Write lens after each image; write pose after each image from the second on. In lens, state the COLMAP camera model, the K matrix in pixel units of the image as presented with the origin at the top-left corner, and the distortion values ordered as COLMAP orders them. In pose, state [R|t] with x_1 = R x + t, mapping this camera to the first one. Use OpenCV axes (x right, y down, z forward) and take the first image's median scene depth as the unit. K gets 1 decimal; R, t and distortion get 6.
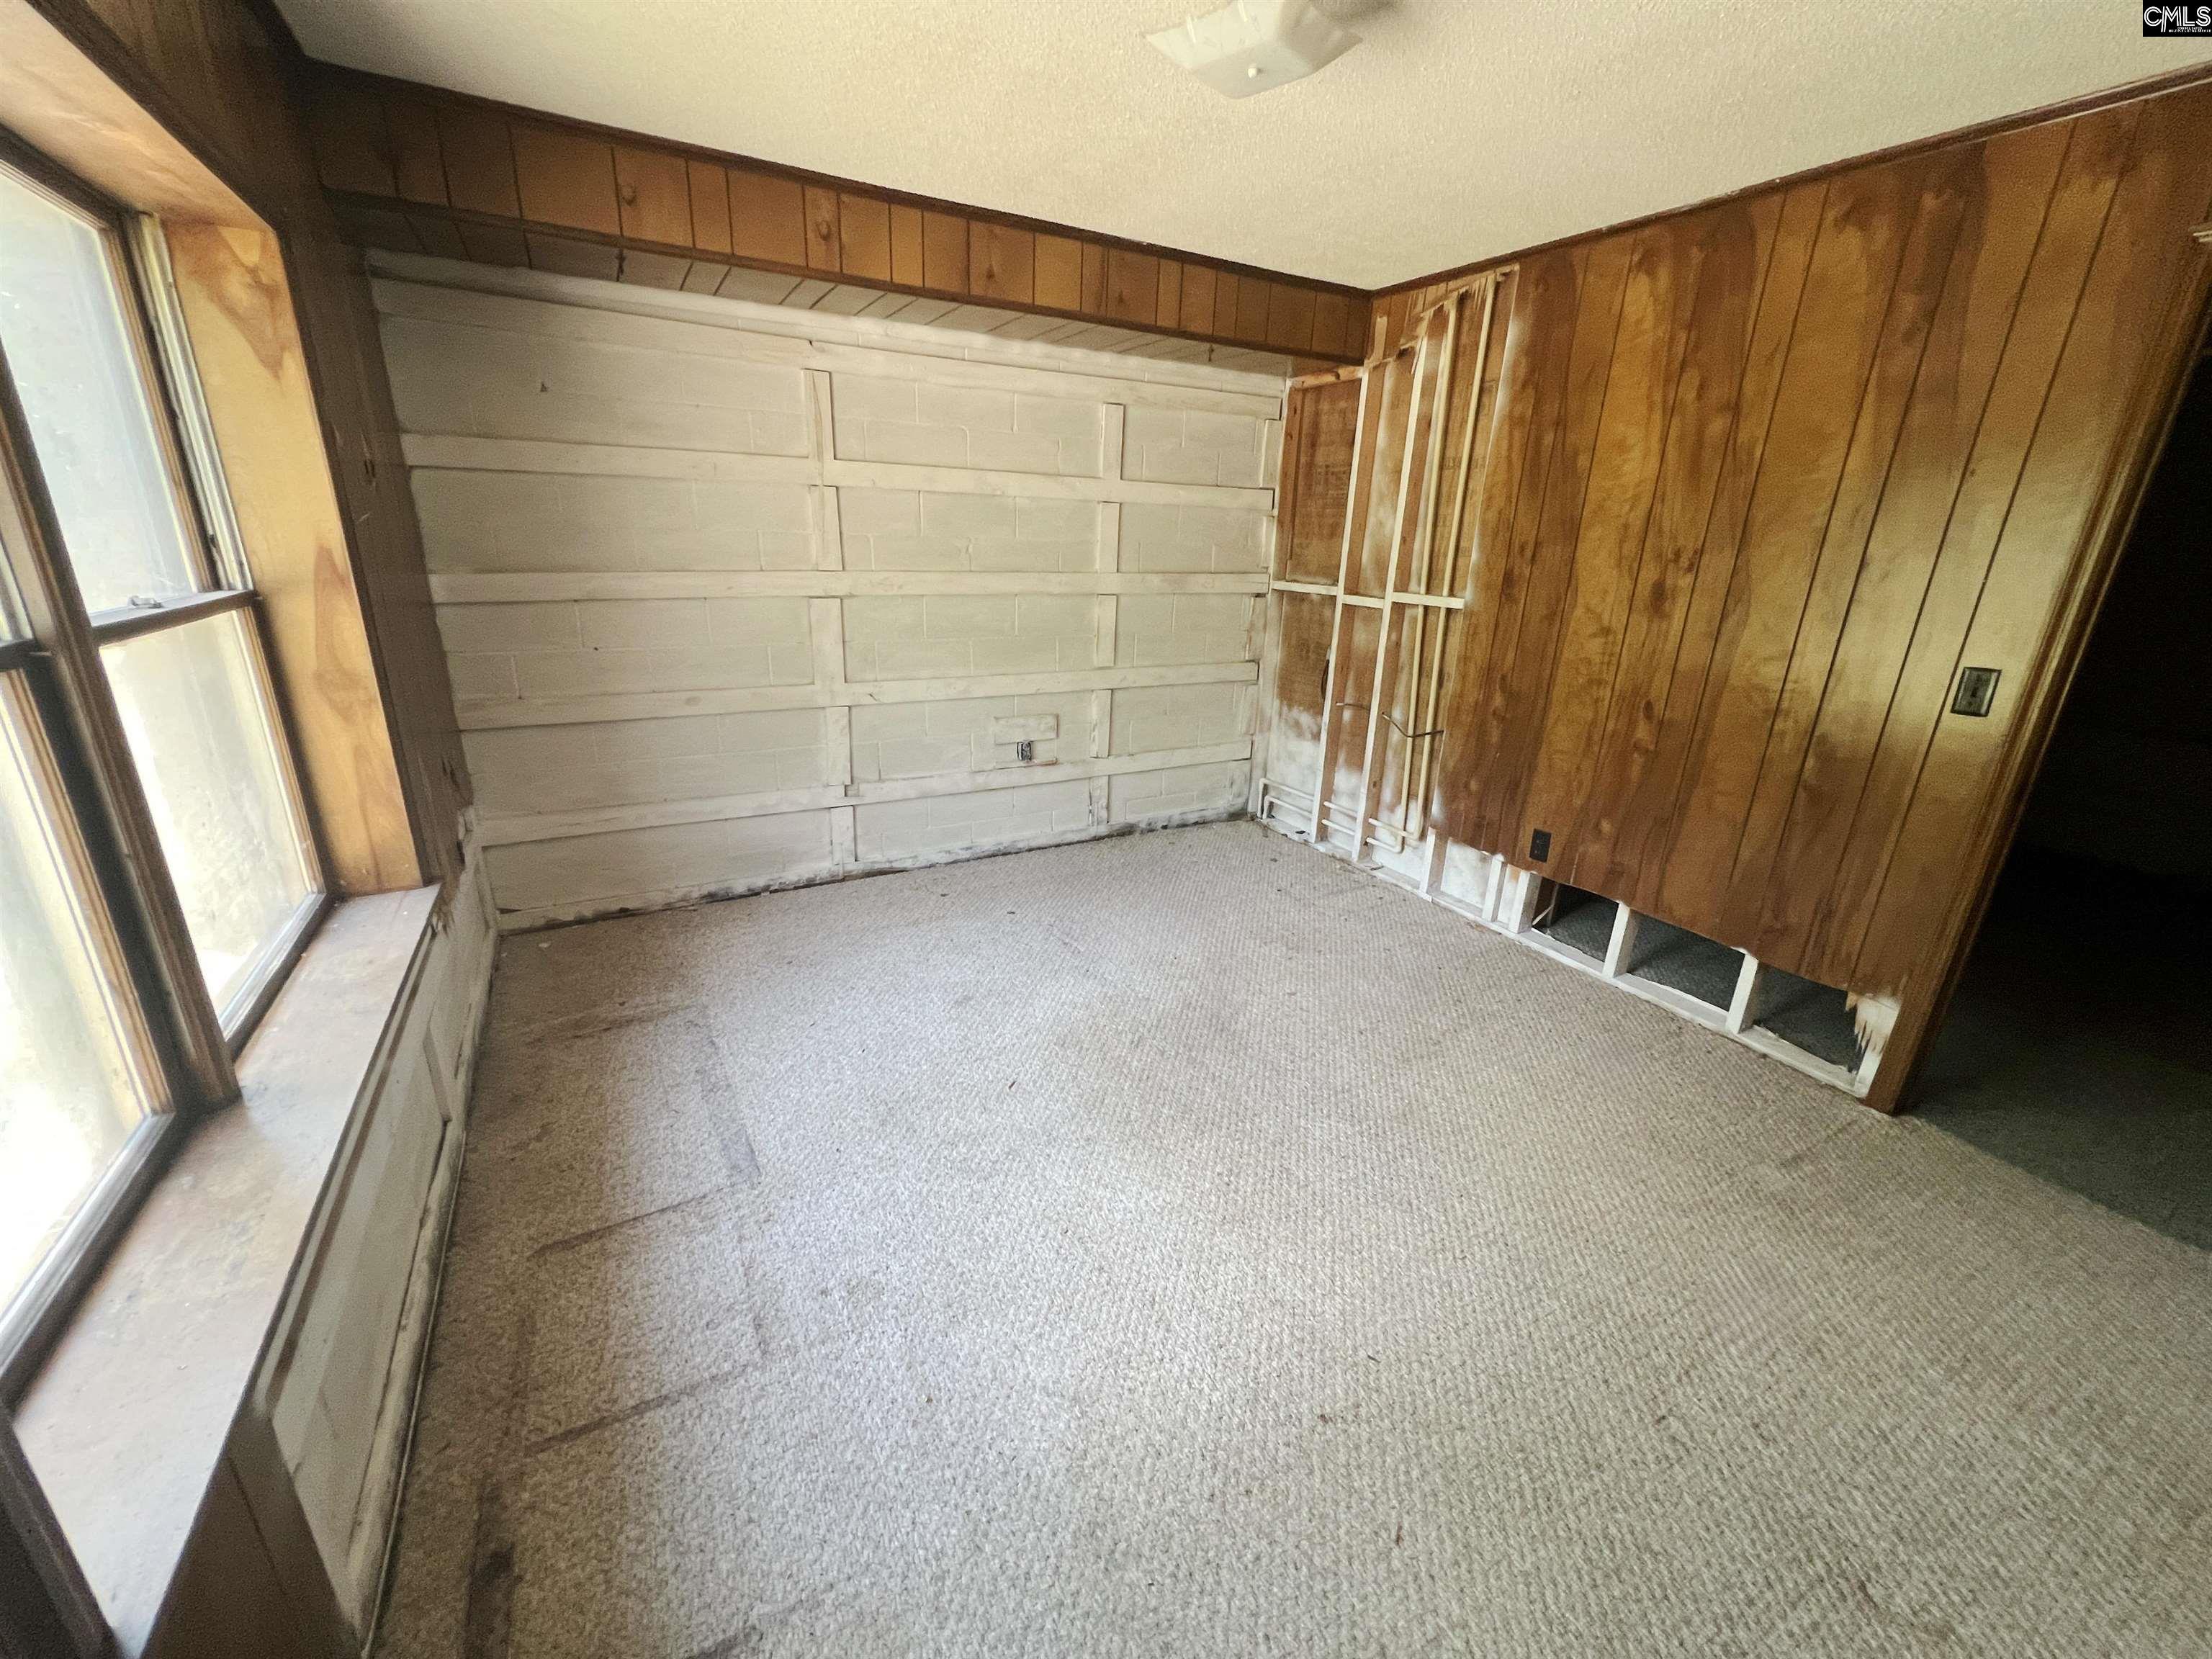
lens RADIAL K [[882.7, 0, 1102.0], [0, 882.7, 822.4], [0, 0, 1]] dist [-0.000362, -0.000018]
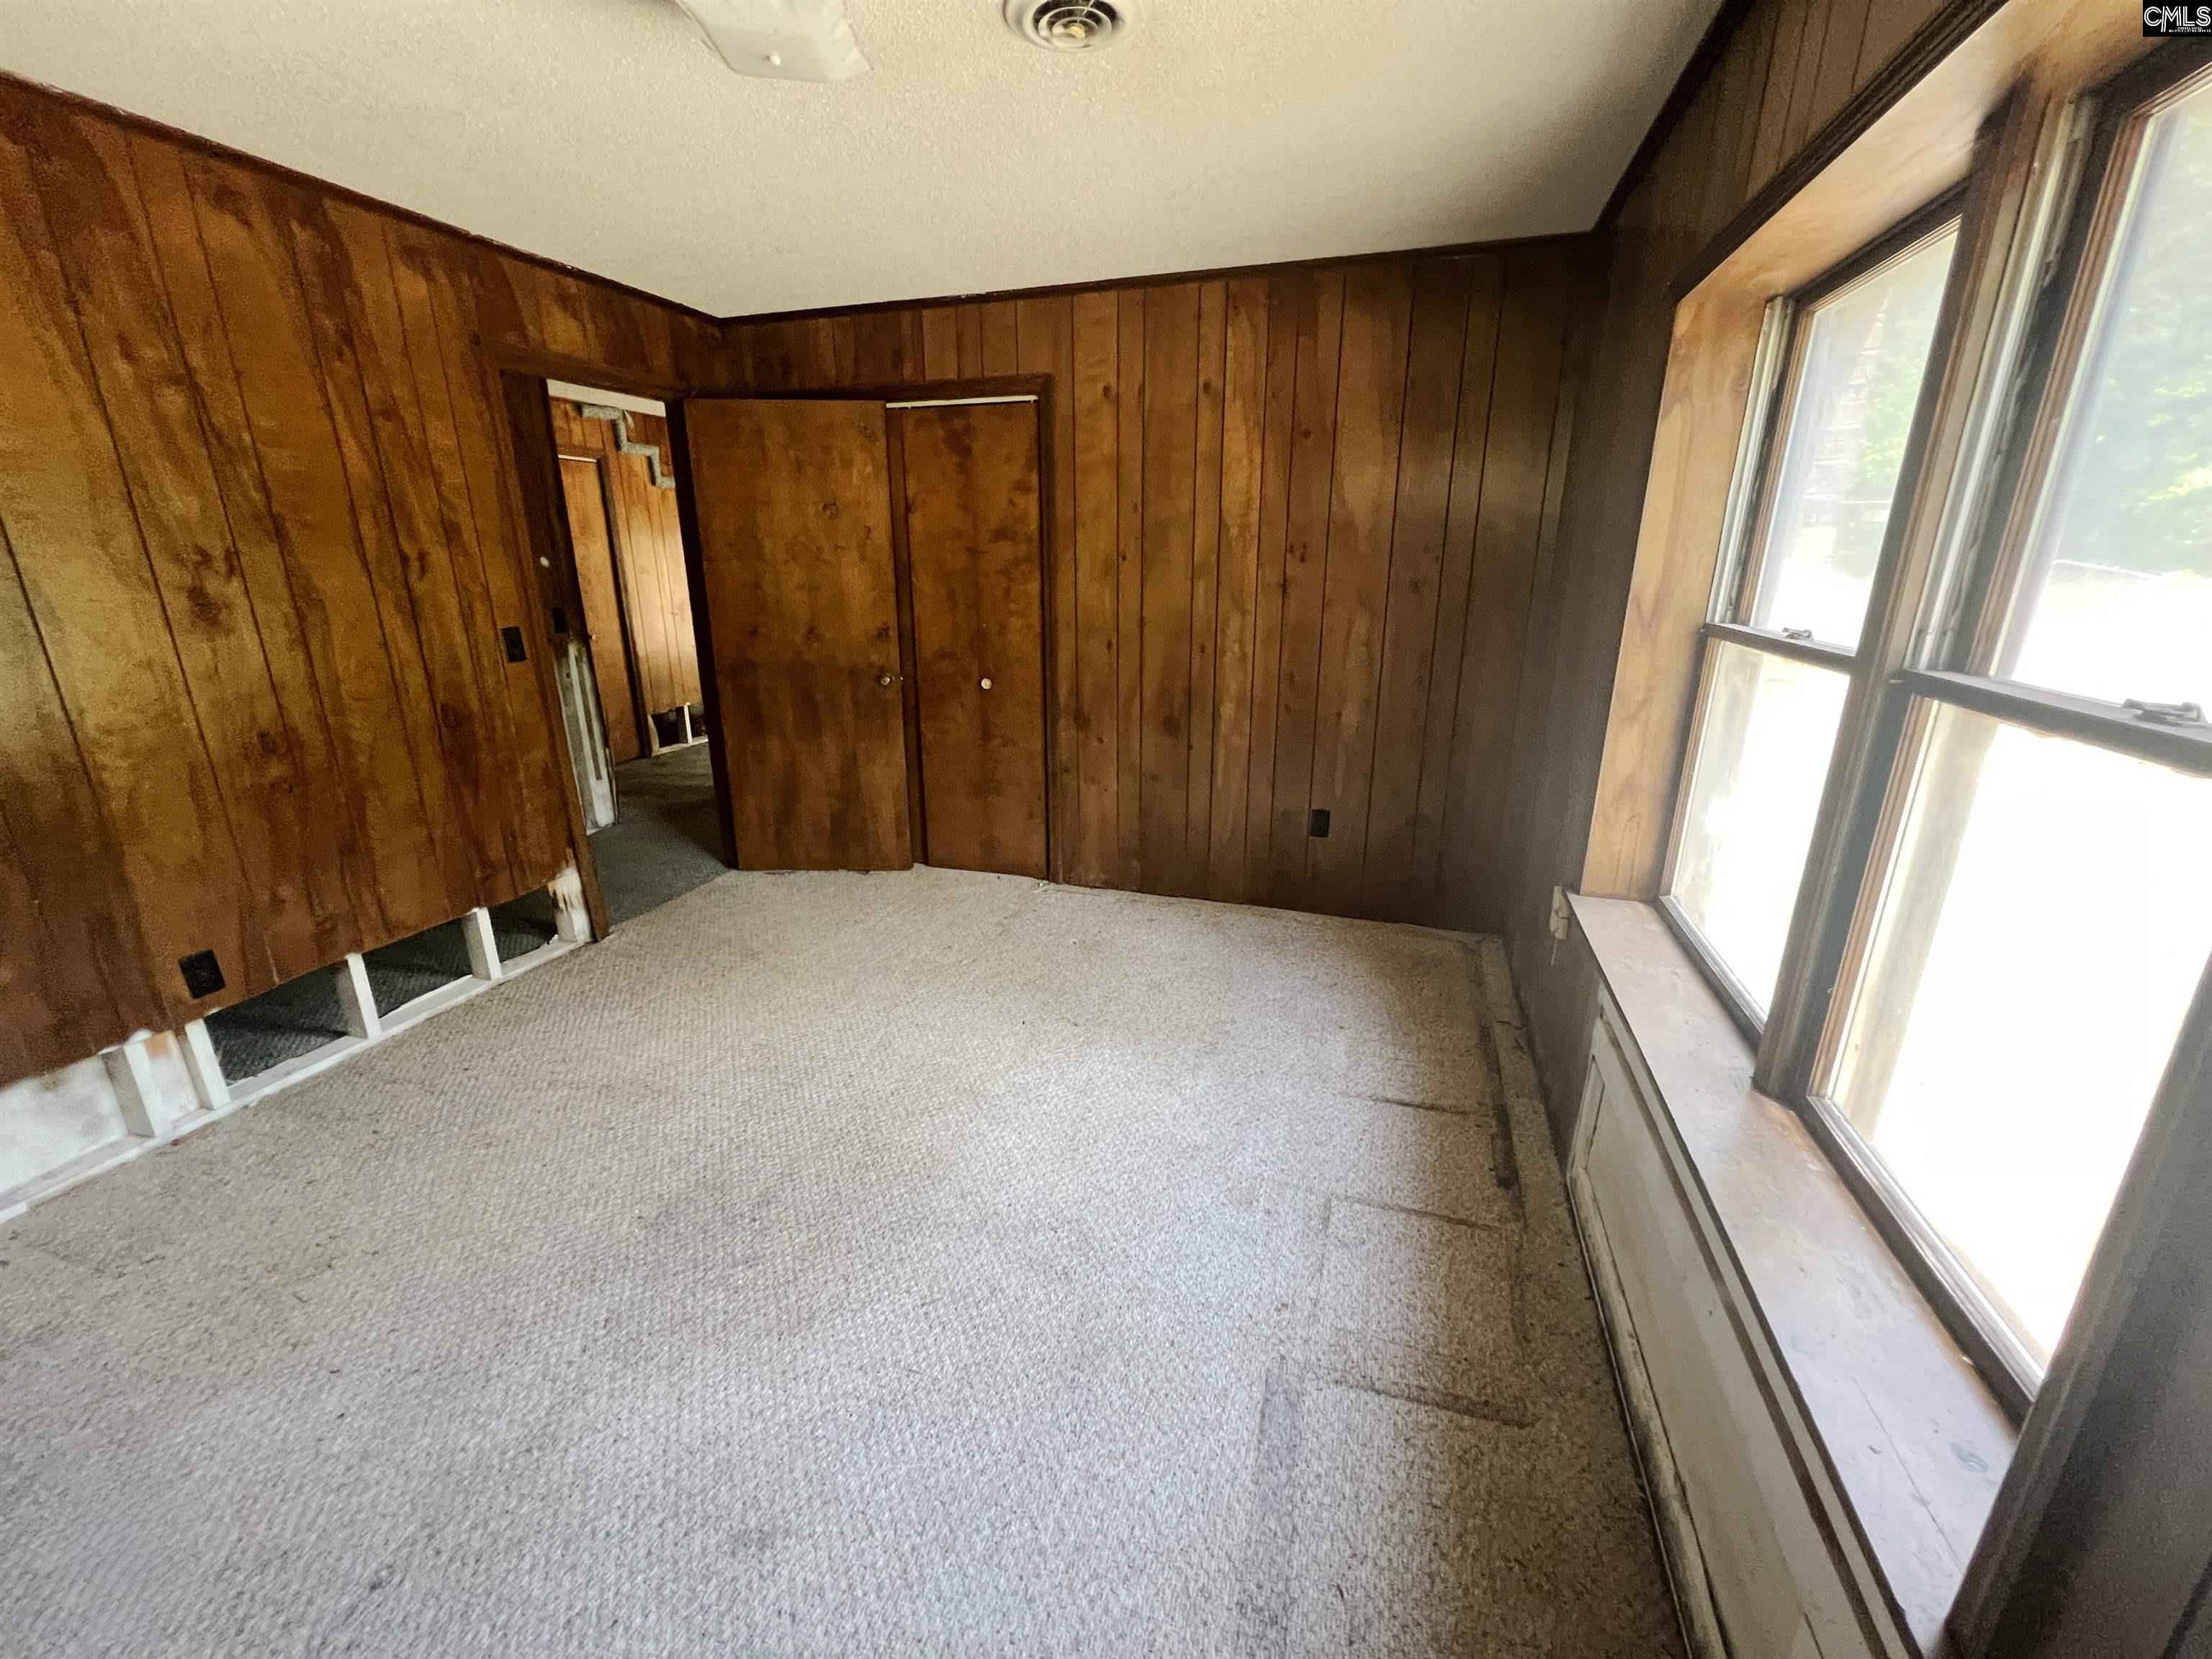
lens RADIAL K [[882.7, 0, 1102.0], [0, 882.7, 822.4], [0, 0, 1]] dist [-0.000362, -0.000018]
pose [[-0.678092, -0.242472, 0.693829, -0.517036], [0.211174, 0.839934, 0.499916, -0.316882], [-0.703986, 0.485508, -0.518349, 0.922600]]
